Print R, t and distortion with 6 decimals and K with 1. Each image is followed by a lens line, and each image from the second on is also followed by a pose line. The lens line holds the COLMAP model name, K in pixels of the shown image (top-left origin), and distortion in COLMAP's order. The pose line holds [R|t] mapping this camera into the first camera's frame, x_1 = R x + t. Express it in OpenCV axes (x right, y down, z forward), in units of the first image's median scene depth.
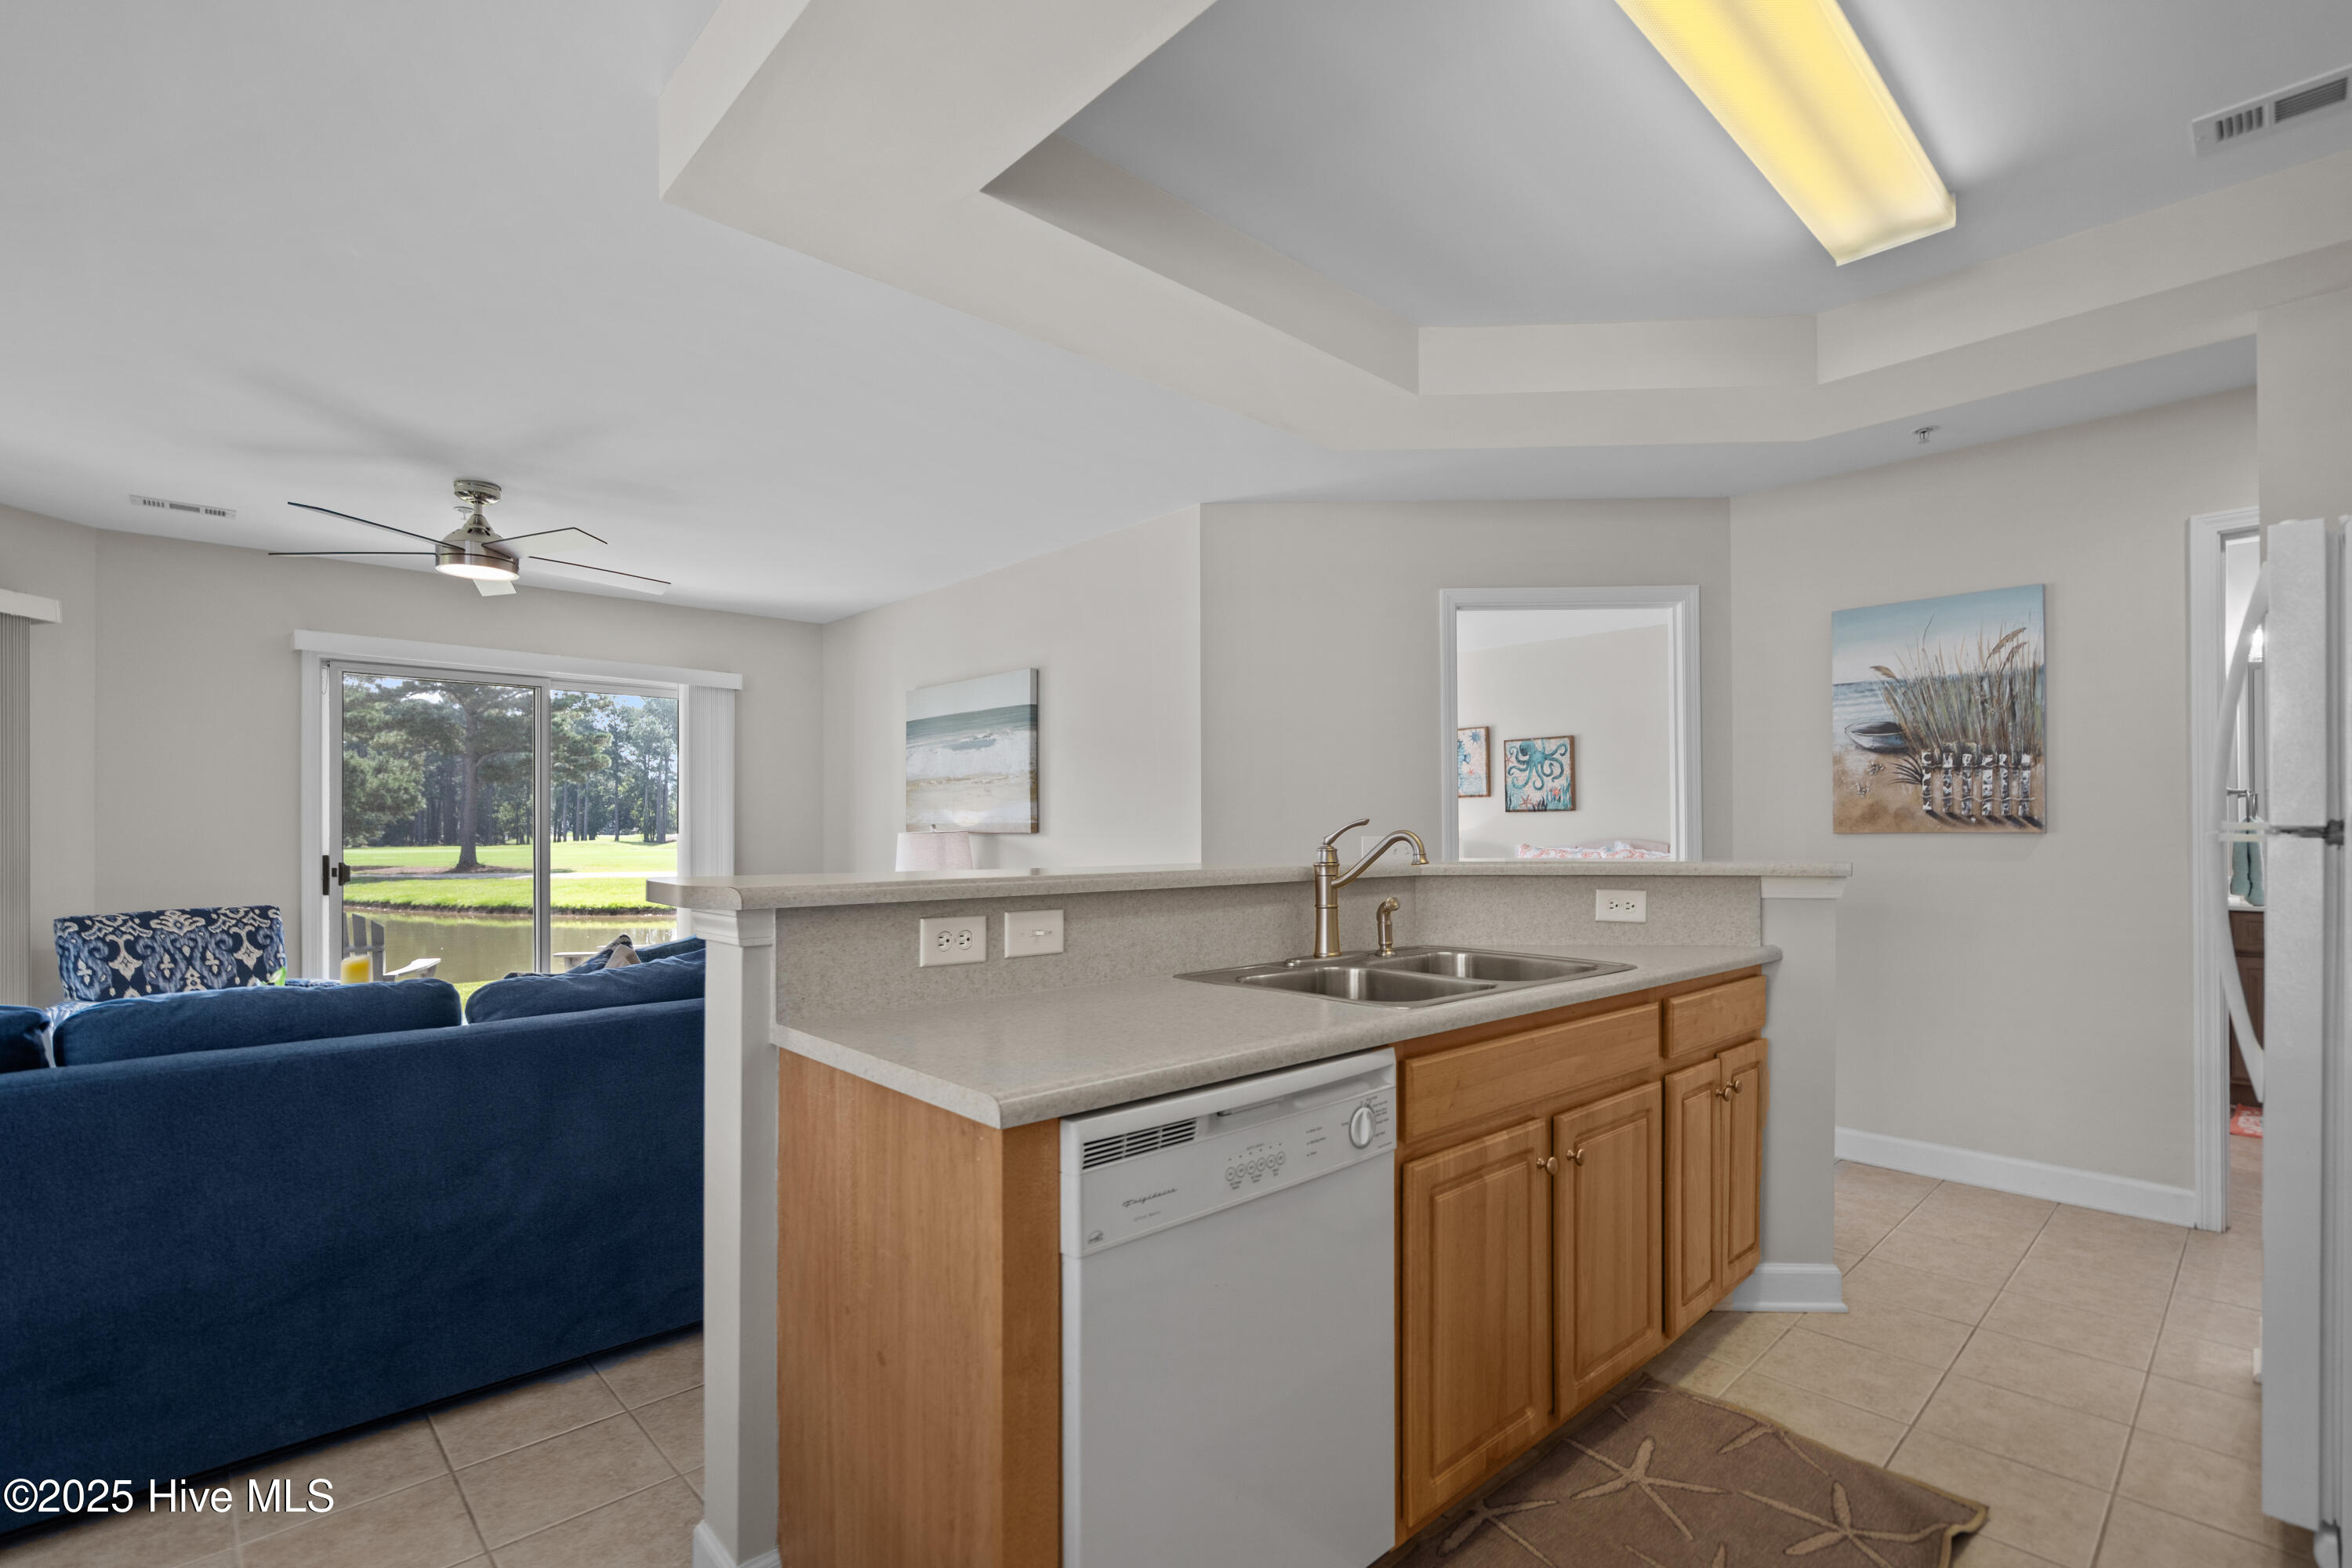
lens RADIAL K [[1070.1, 0, 1177.5], [0, 1070.1, 825.0], [0, 0, 1]] dist [-0.001201, 0.000085]
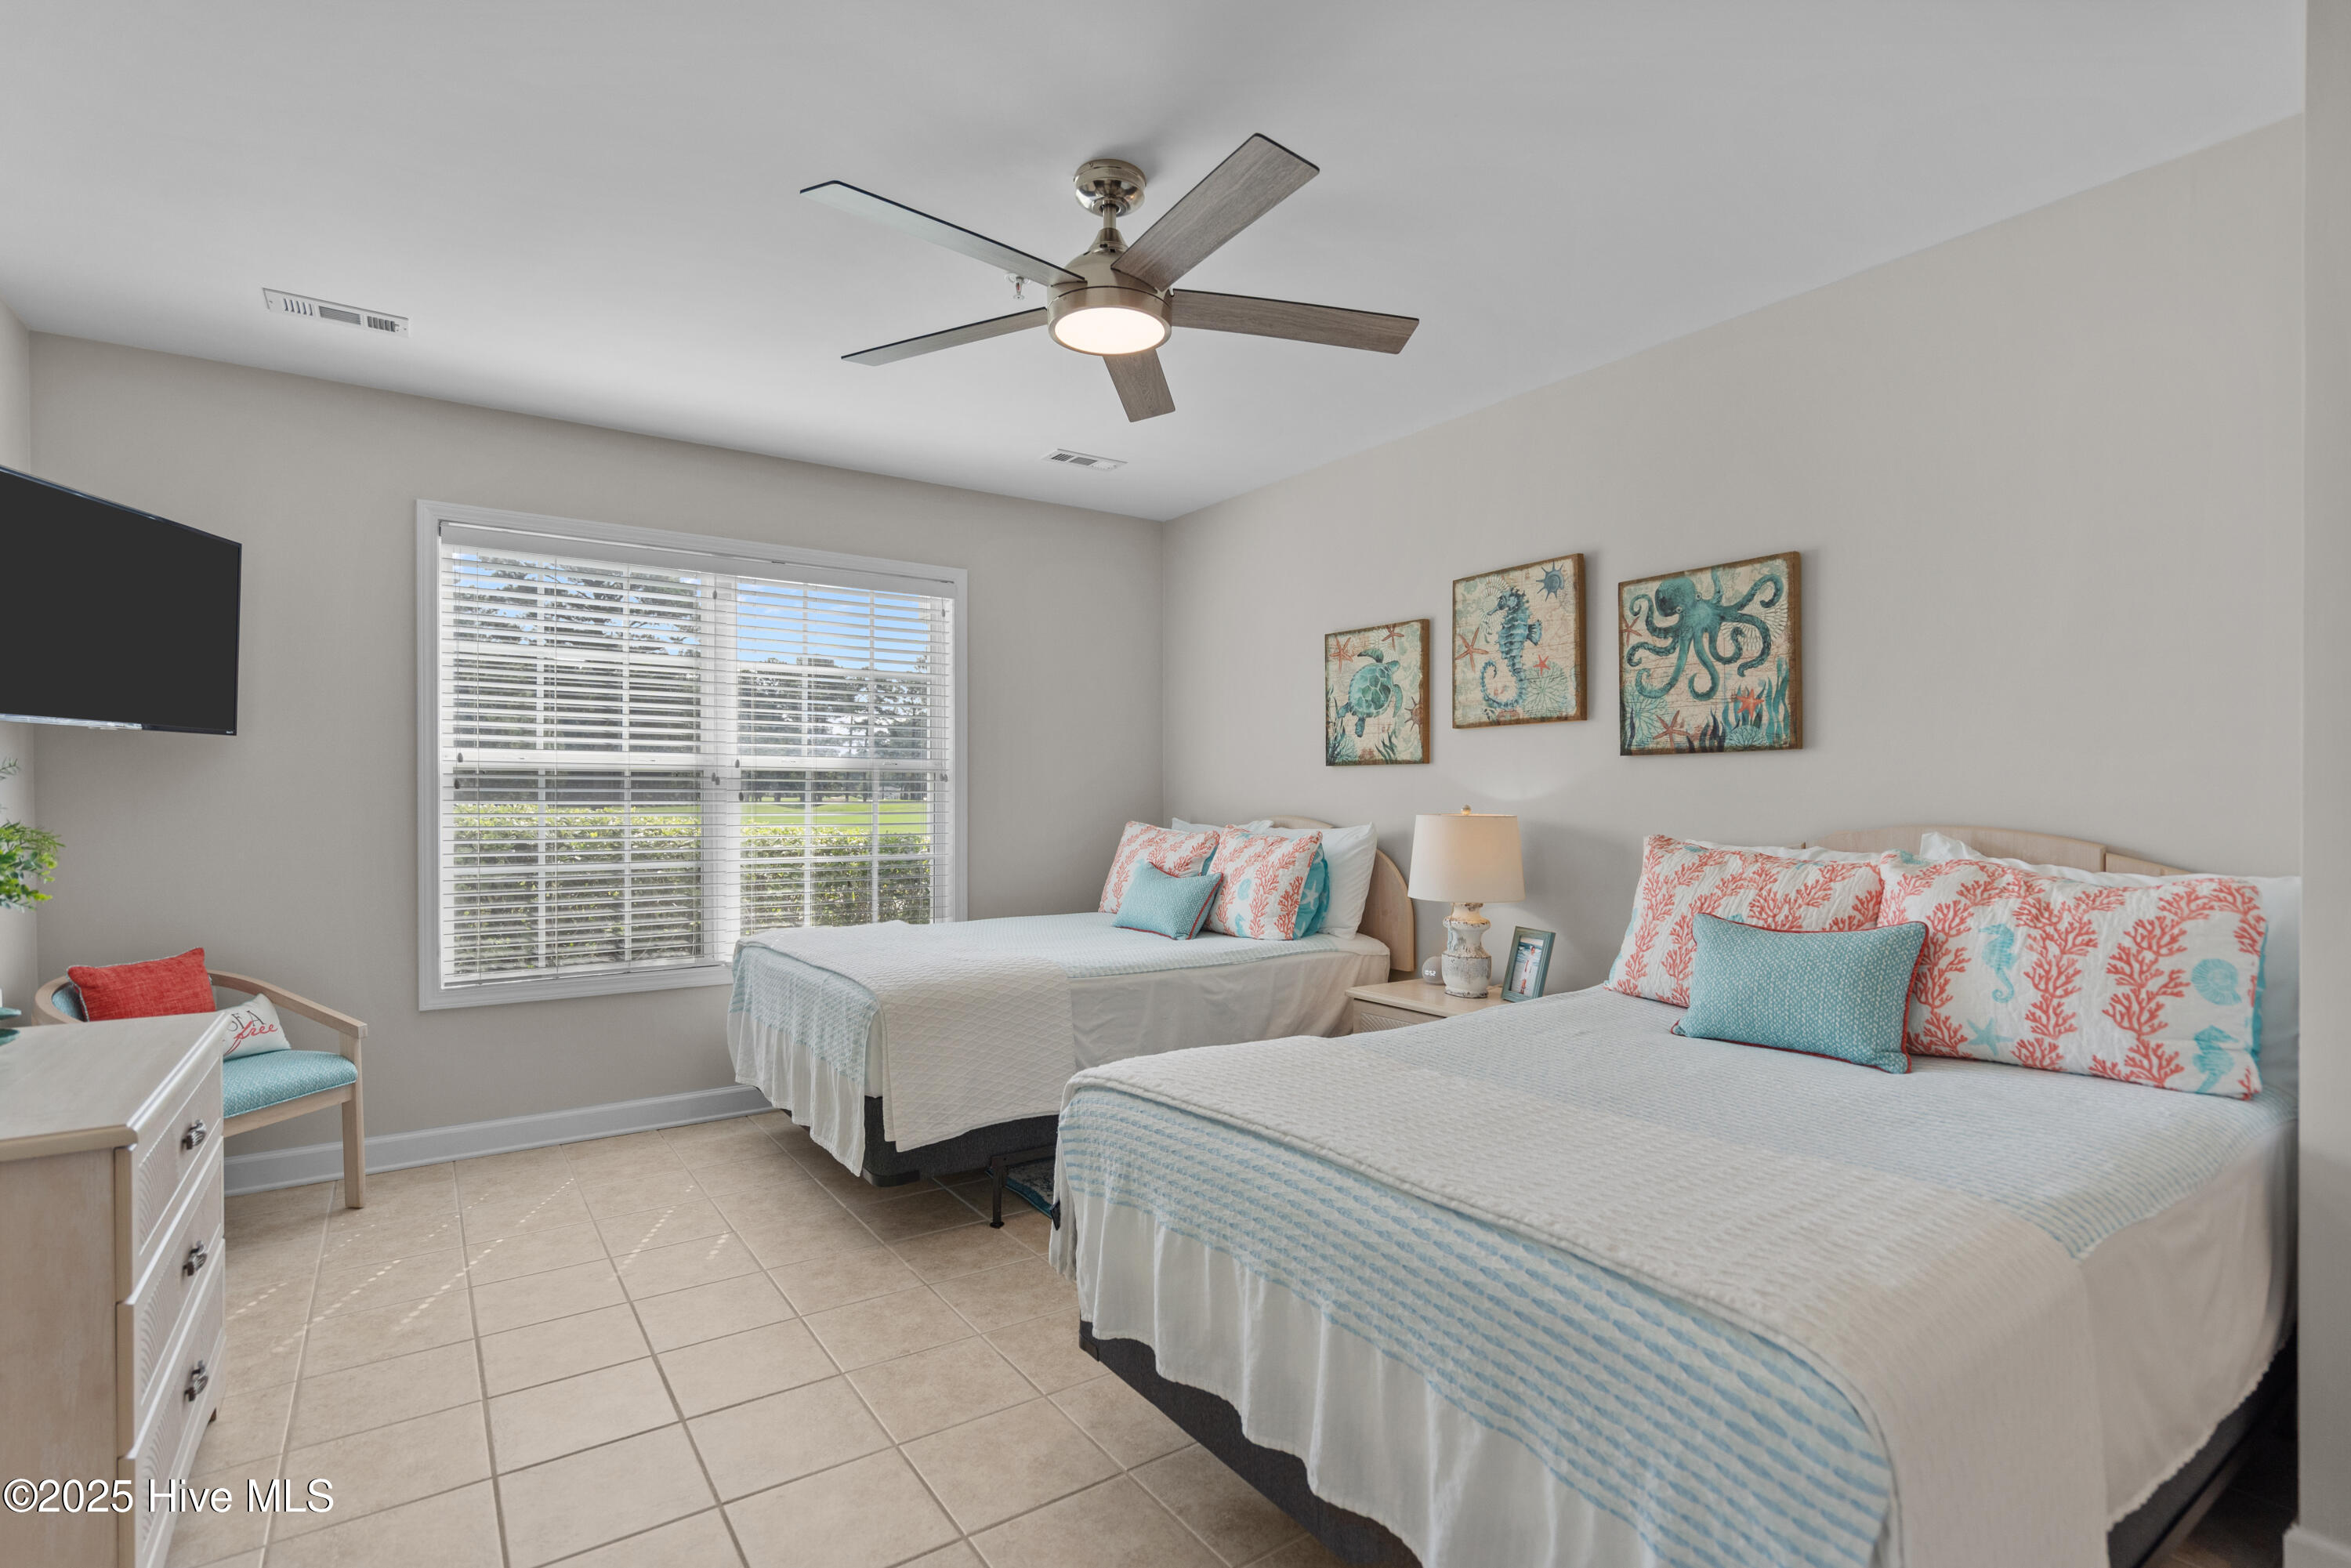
lens RADIAL K [[1107.5, 0, 1178.0], [0, 1107.5, 800.8], [0, 0, 1]] dist [-0.000701, 0.000680]
pose [[0.988867, 0.007262, -0.148625, 0.383551], [-0.005695, 0.999924, 0.010970, 0.003370], [0.148694, -0.010001, 0.988833, 1.049419]]
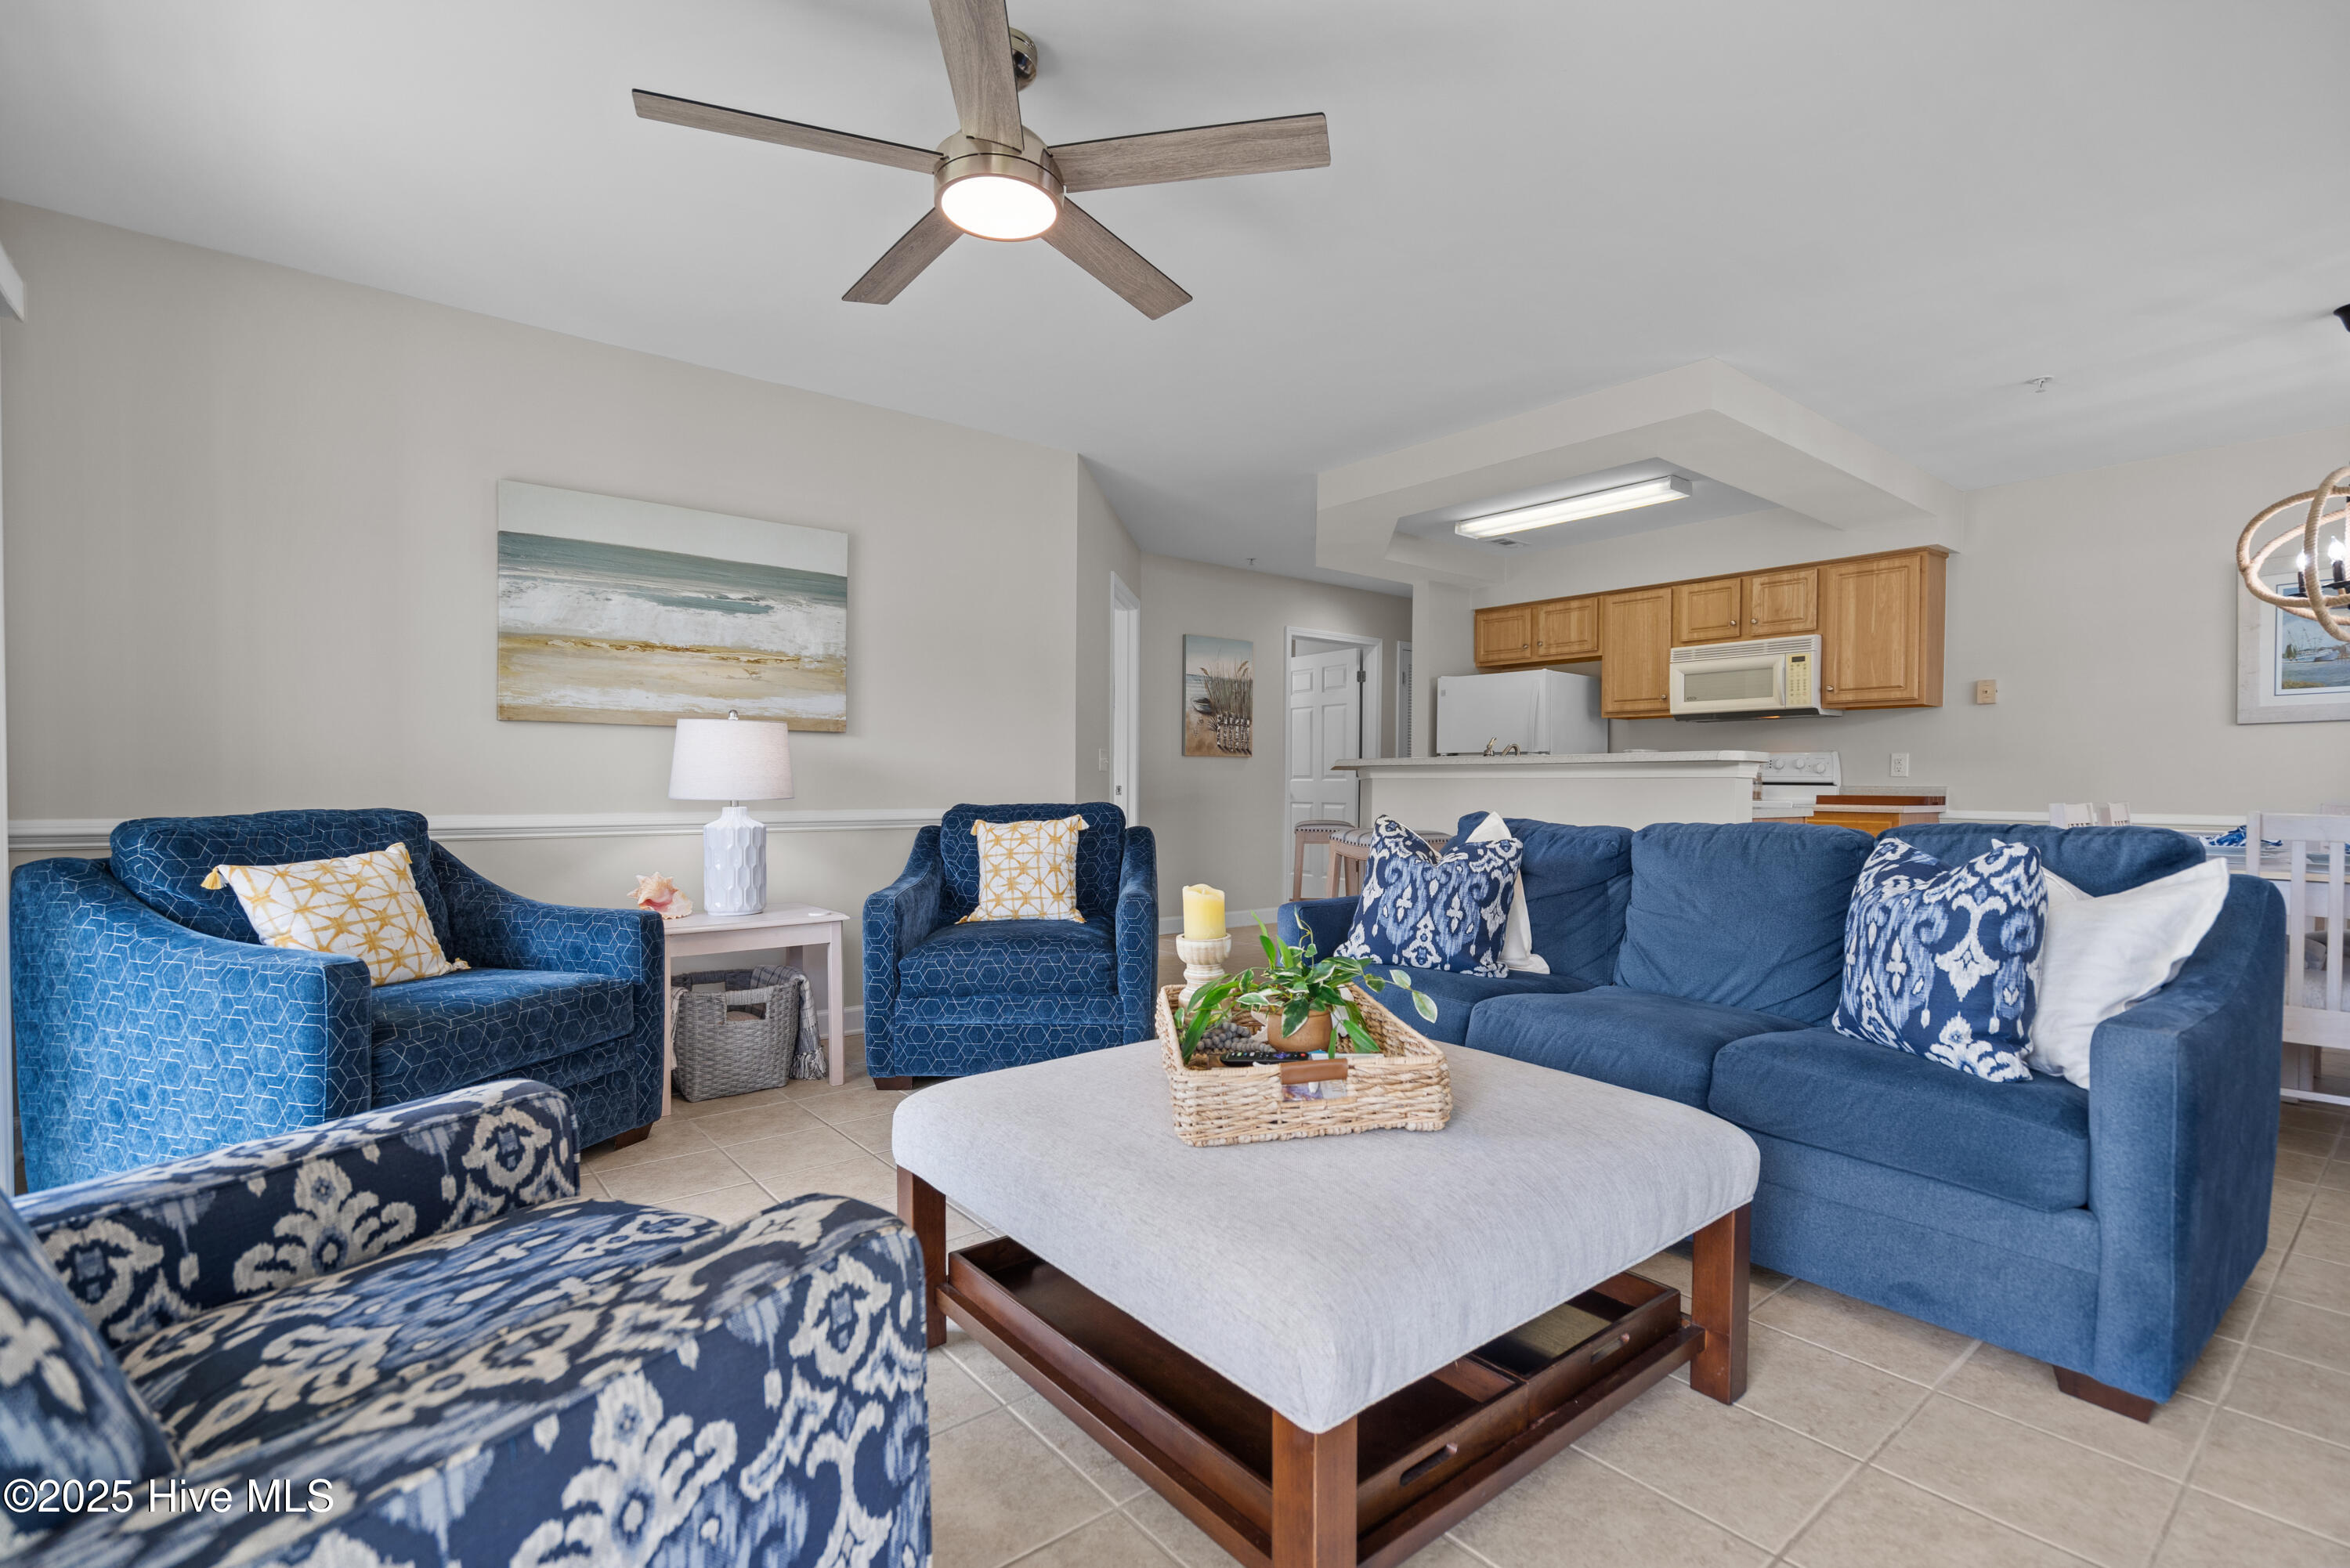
lens RADIAL K [[1074.2, 0, 1180.3], [0, 1074.2, 790.0], [0, 0, 1]] dist [-0.008367, 0.007767]
pose [[0.070780, -0.003857, 0.997484, -1.192028], [-0.010036, 0.999939, 0.004579, 0.057099], [-0.997441, -0.010335, 0.070737, 0.861784]]
